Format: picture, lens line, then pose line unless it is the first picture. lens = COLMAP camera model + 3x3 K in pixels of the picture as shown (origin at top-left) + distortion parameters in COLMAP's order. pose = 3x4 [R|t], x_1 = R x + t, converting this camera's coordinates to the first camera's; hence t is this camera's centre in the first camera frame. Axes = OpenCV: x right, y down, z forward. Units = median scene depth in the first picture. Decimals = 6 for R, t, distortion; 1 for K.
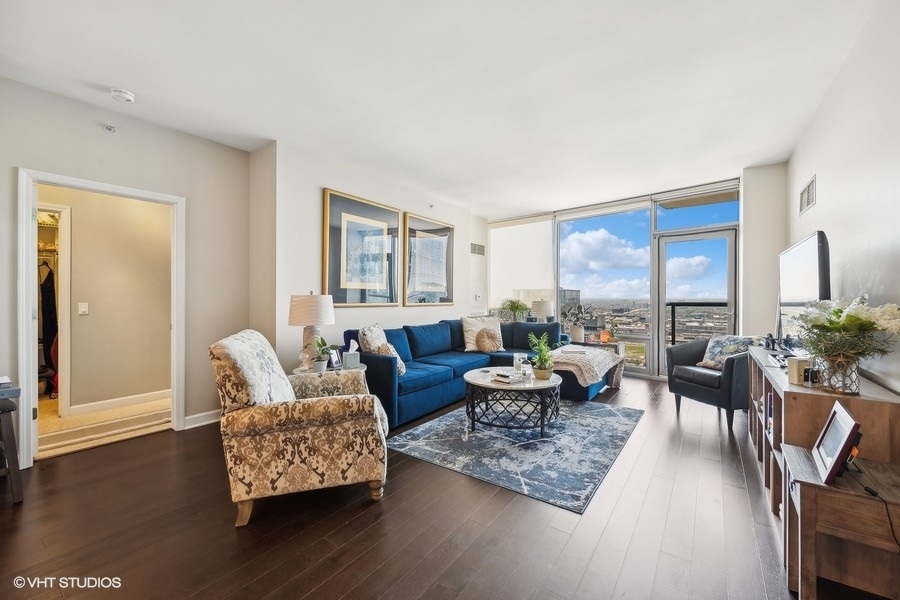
lens RADIAL K [[368.0, 0, 451.9], [0, 368.0, 300.8], [0, 0, 1]] dist [0.000220, -0.000032]
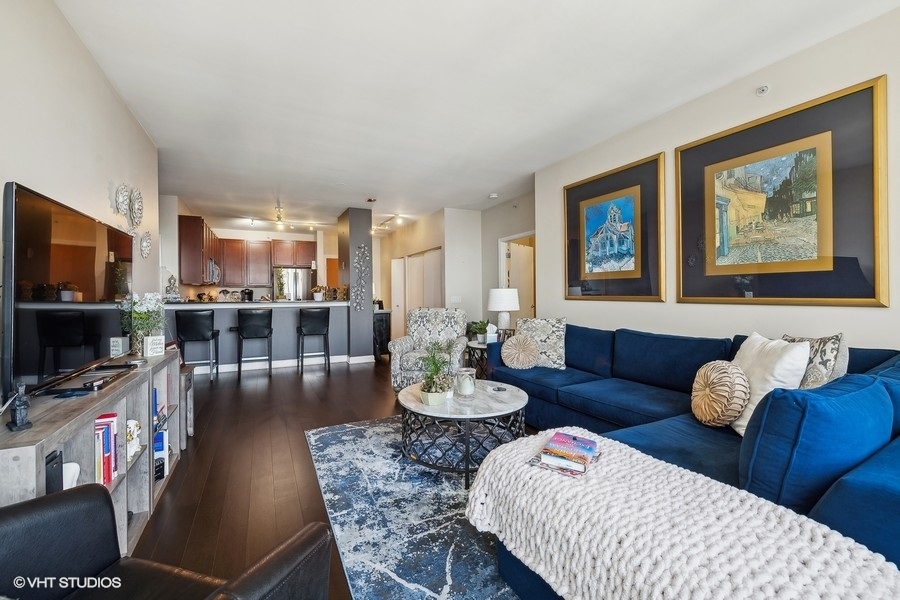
lens RADIAL K [[368.0, 0, 451.8], [0, 368.0, 294.3], [0, 0, 1]] dist [0.000220, -0.000032]
pose [[-0.464953, 0.013496, -0.885233, 1.034168], [0.006785, 0.999909, 0.011680, -0.015490], [0.885309, -0.000576, -0.465002, 1.636370]]
